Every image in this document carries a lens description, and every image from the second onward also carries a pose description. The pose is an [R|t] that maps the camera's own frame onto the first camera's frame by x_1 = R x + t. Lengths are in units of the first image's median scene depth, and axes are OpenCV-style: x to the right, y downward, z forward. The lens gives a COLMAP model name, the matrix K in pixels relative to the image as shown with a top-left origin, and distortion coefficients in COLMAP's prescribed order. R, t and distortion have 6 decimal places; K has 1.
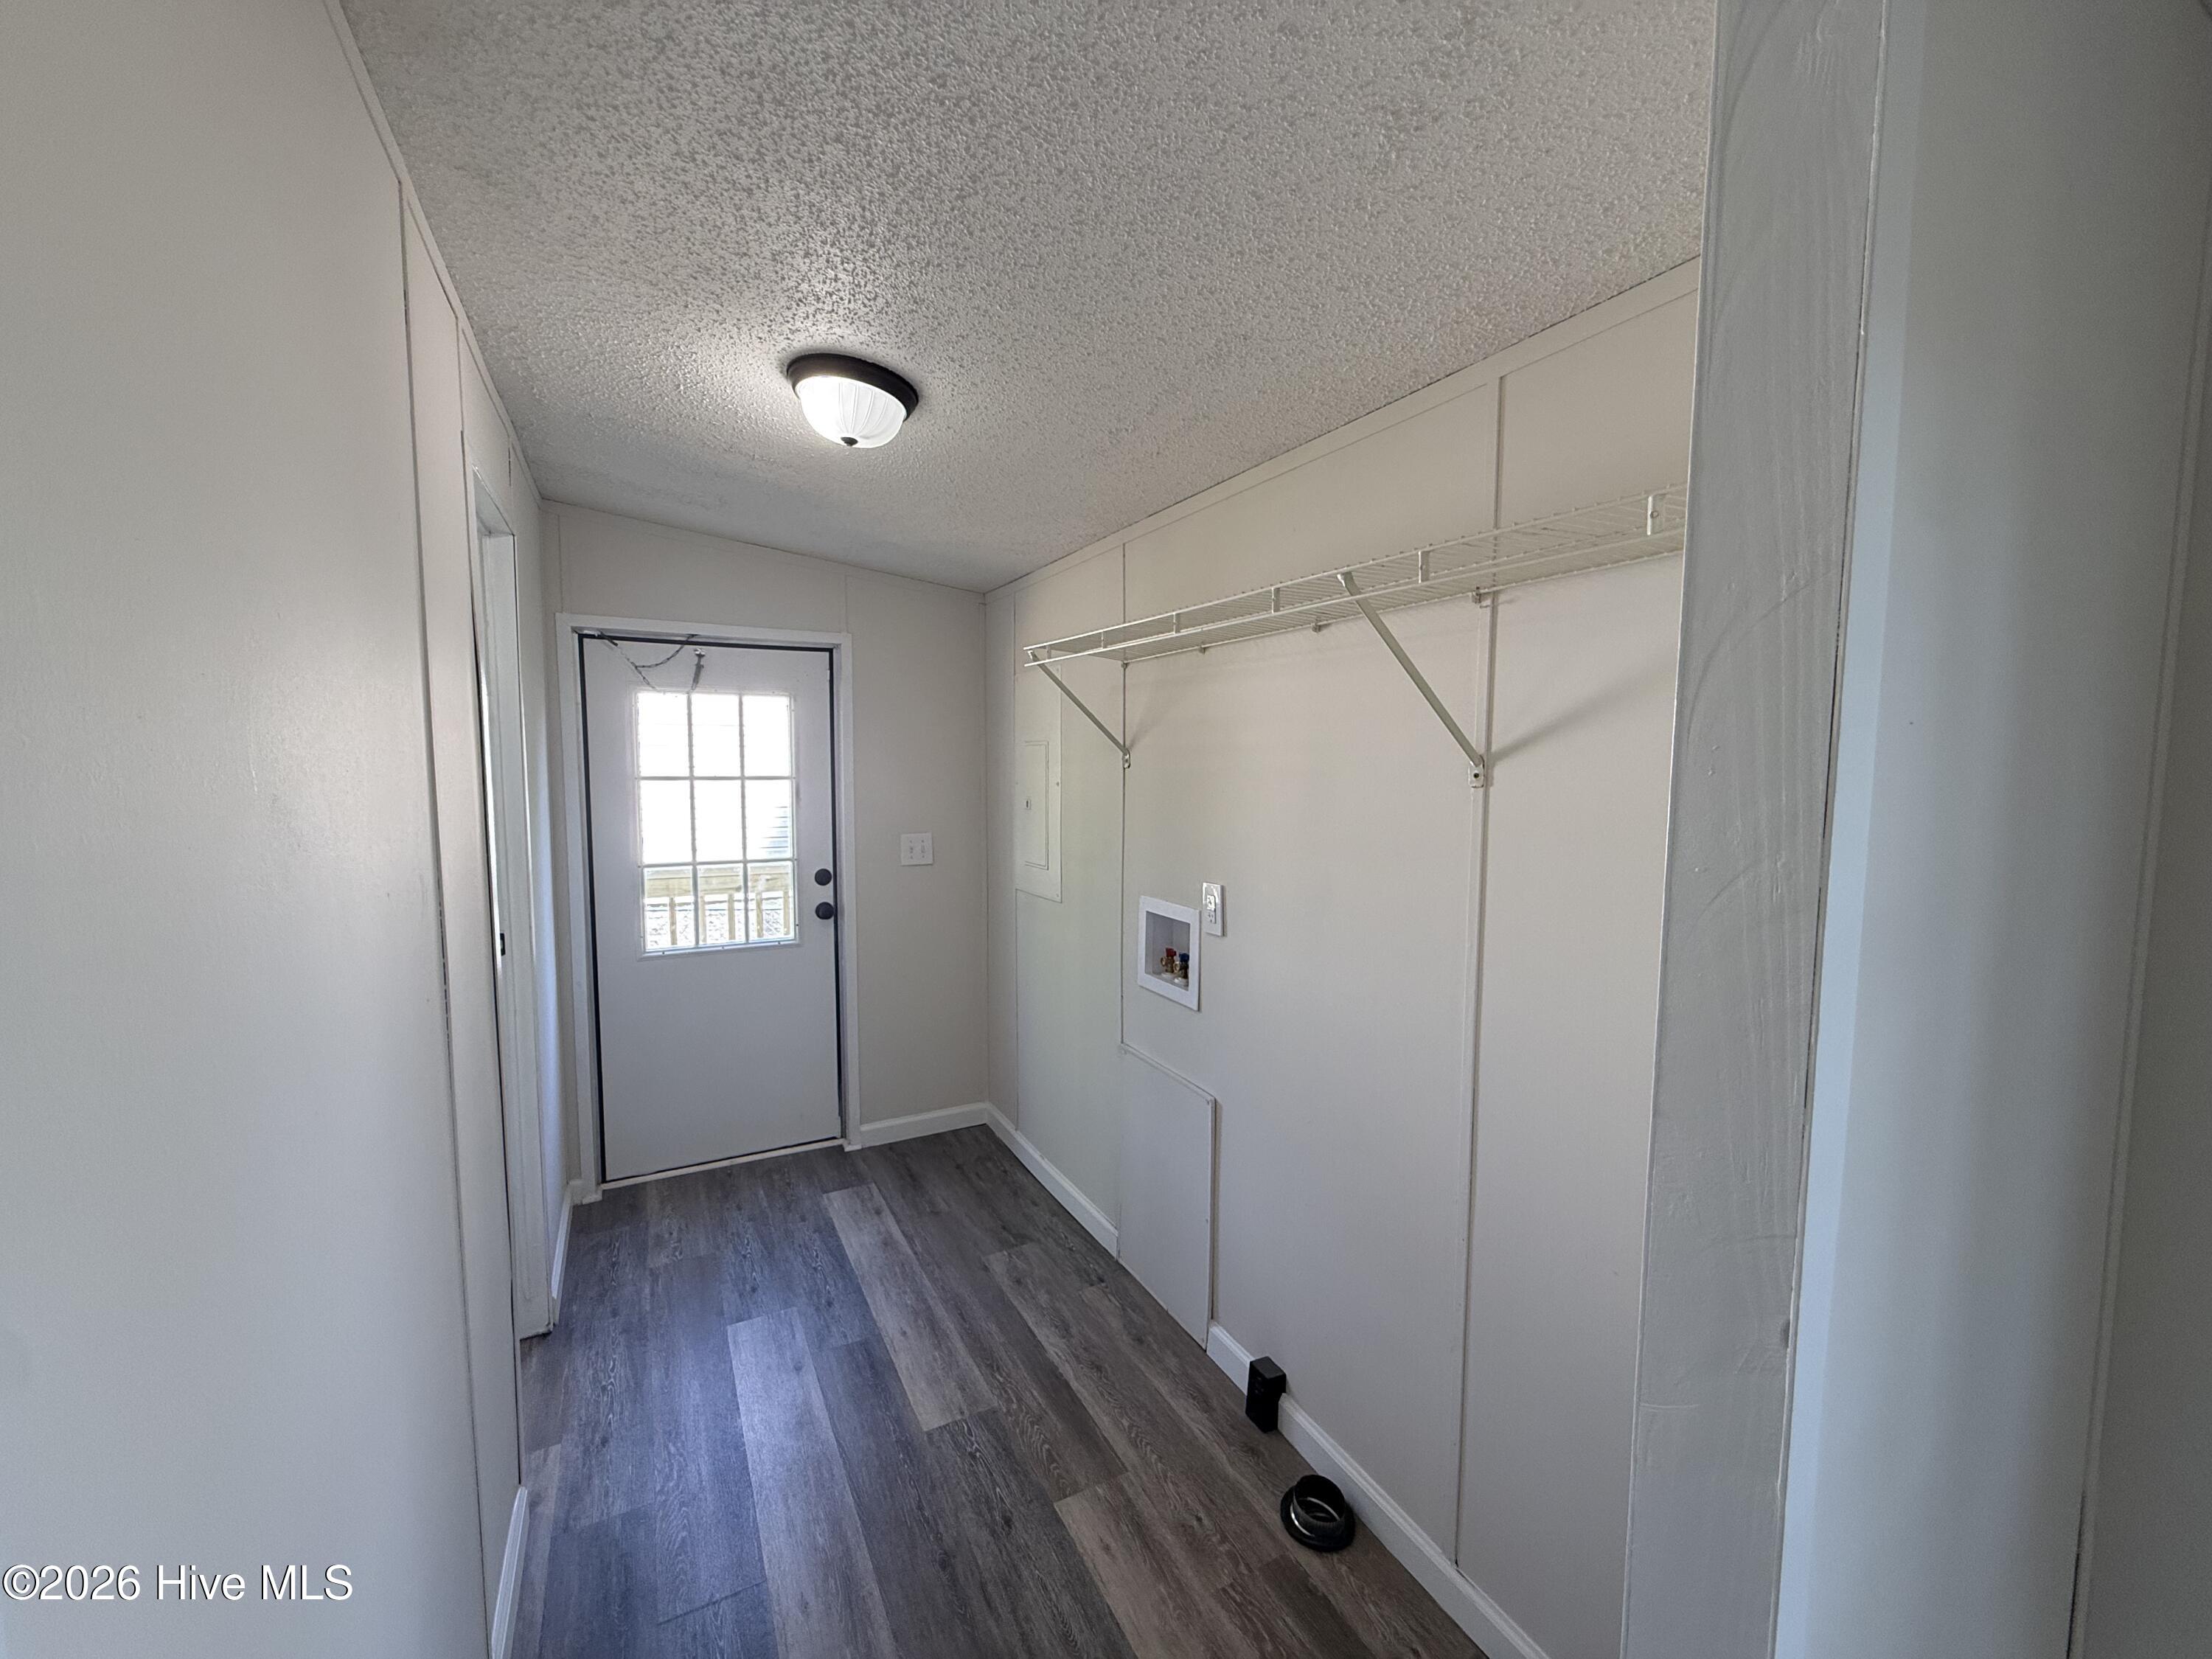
lens RADIAL K [[881.3, 0, 1108.9], [0, 881.3, 811.1], [0, 0, 1]] dist [-0.006733, 0.000324]
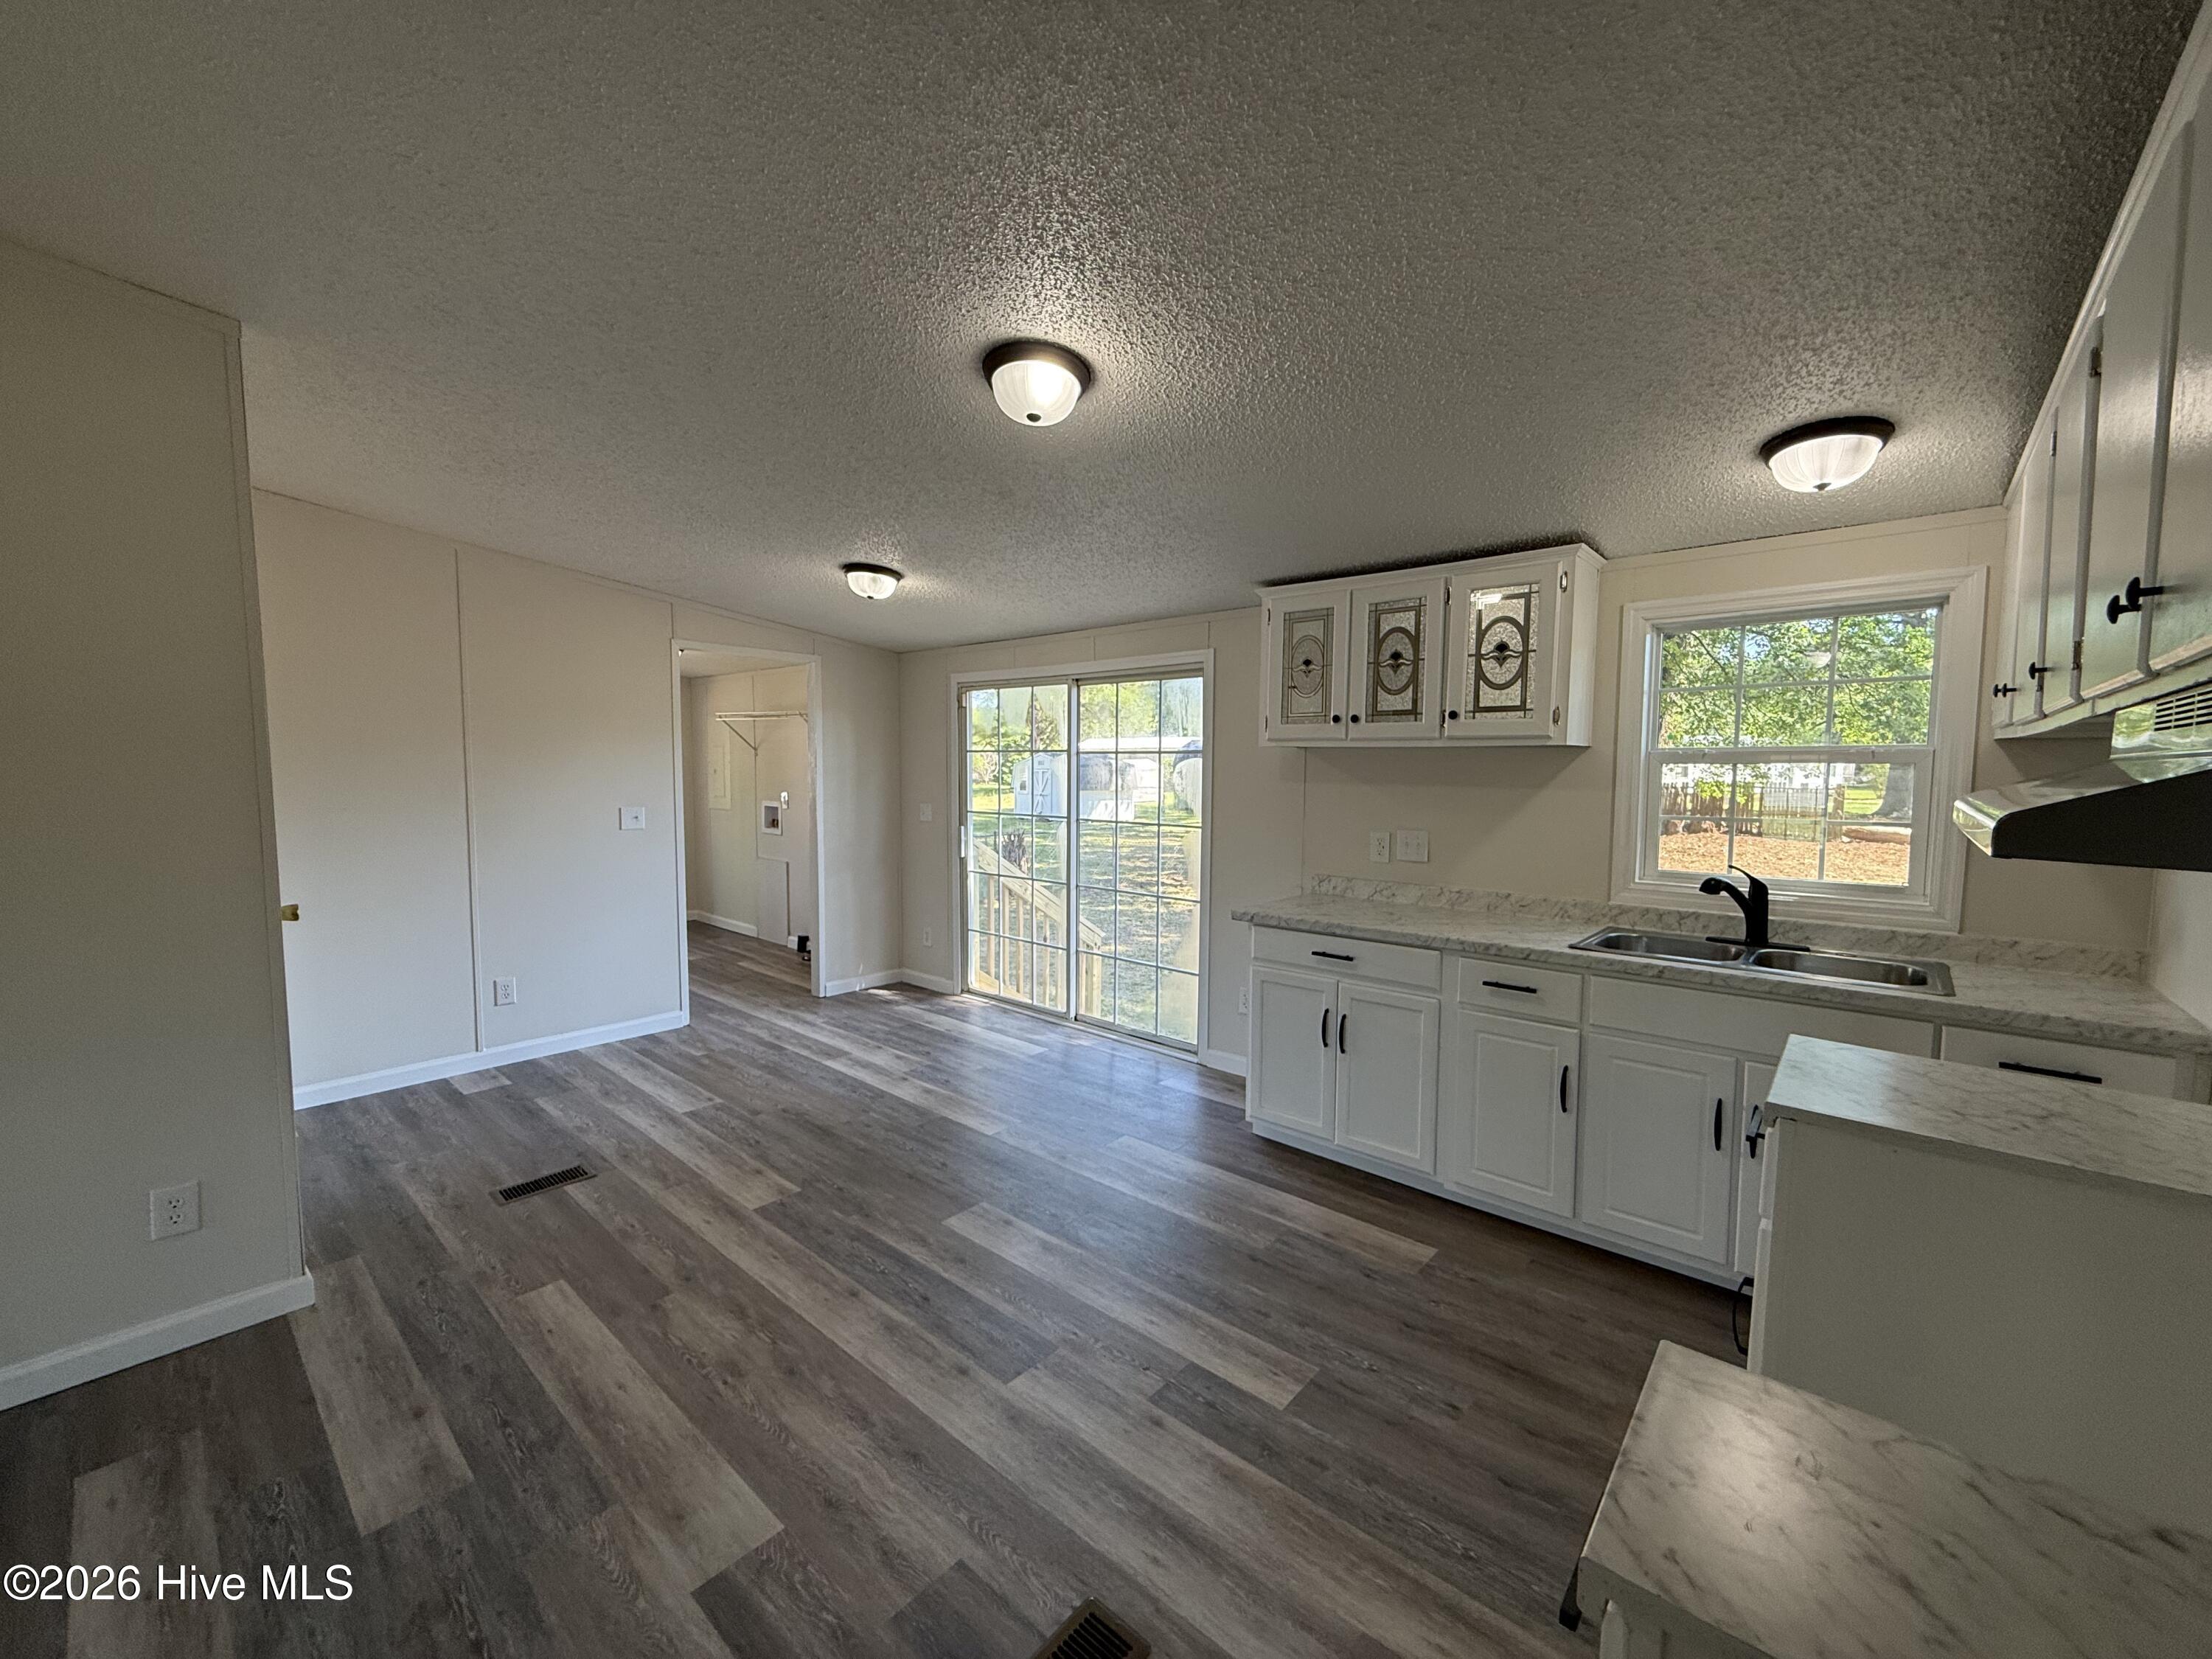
lens RADIAL K [[881.3, 0, 1083.5], [0, 881.3, 824.6], [0, 0, 1]] dist [-0.006733, 0.000324]
pose [[0.932496, -0.027088, 0.360162, -0.019475], [0.032285, 0.999443, -0.008421, 0.233782], [-0.359733, 0.019481, 0.932852, -2.093333]]
